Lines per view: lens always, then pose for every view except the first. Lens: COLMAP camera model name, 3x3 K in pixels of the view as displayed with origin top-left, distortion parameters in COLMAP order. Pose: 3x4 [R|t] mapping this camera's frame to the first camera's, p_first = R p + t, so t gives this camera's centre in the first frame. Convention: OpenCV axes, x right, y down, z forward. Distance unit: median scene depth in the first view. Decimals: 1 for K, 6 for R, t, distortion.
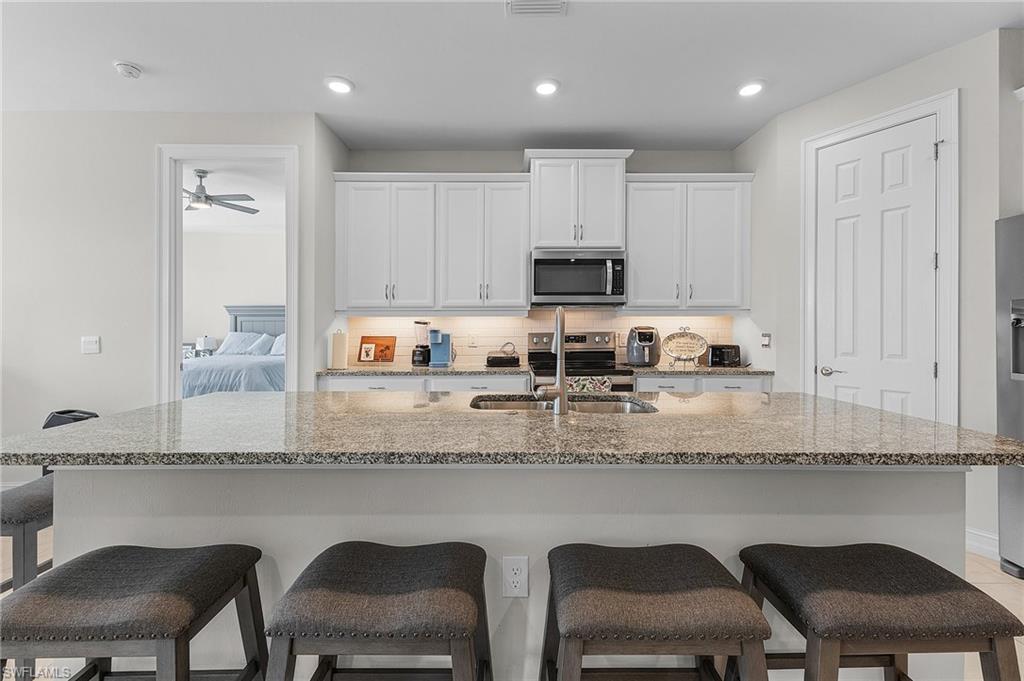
lens RADIAL K [[449.0, 0, 512.4], [0, 449.0, 325.1], [0, 0, 1]] dist [0.013001, 0.000105]
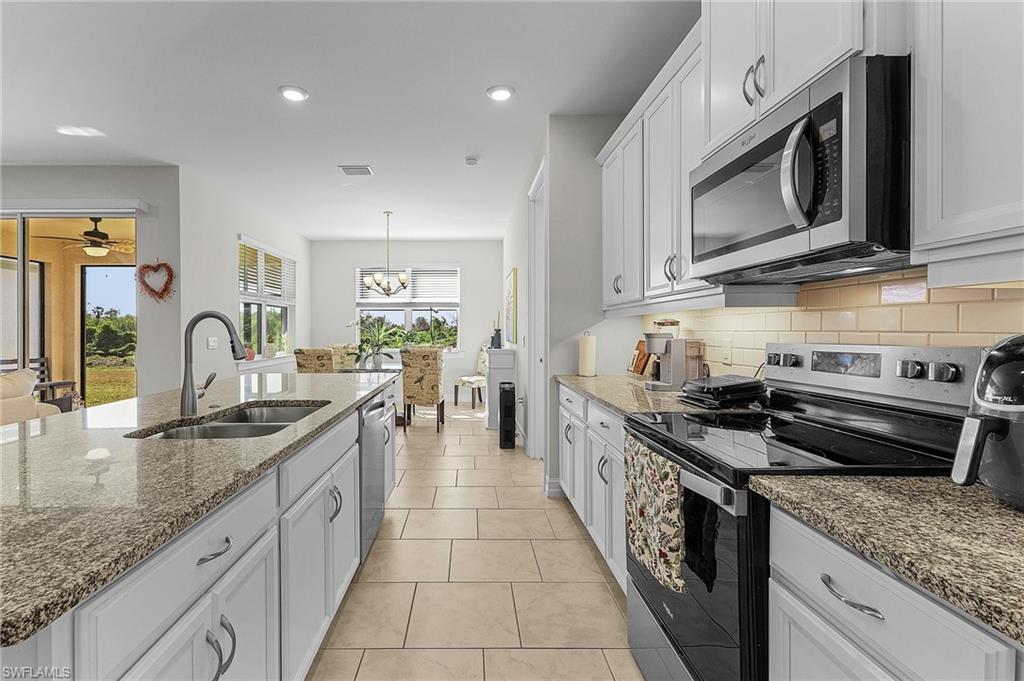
lens RADIAL K [[465.1, 0, 465.2], [0, 465.1, 331.0], [0, 0, 1]] dist [0.001377, 0.000177]
pose [[-0.017632, 0.004131, -0.999836, 0.523156], [0.006621, 0.999970, 0.004015, 0.001844], [0.999823, -0.006549, -0.017659, 0.727835]]
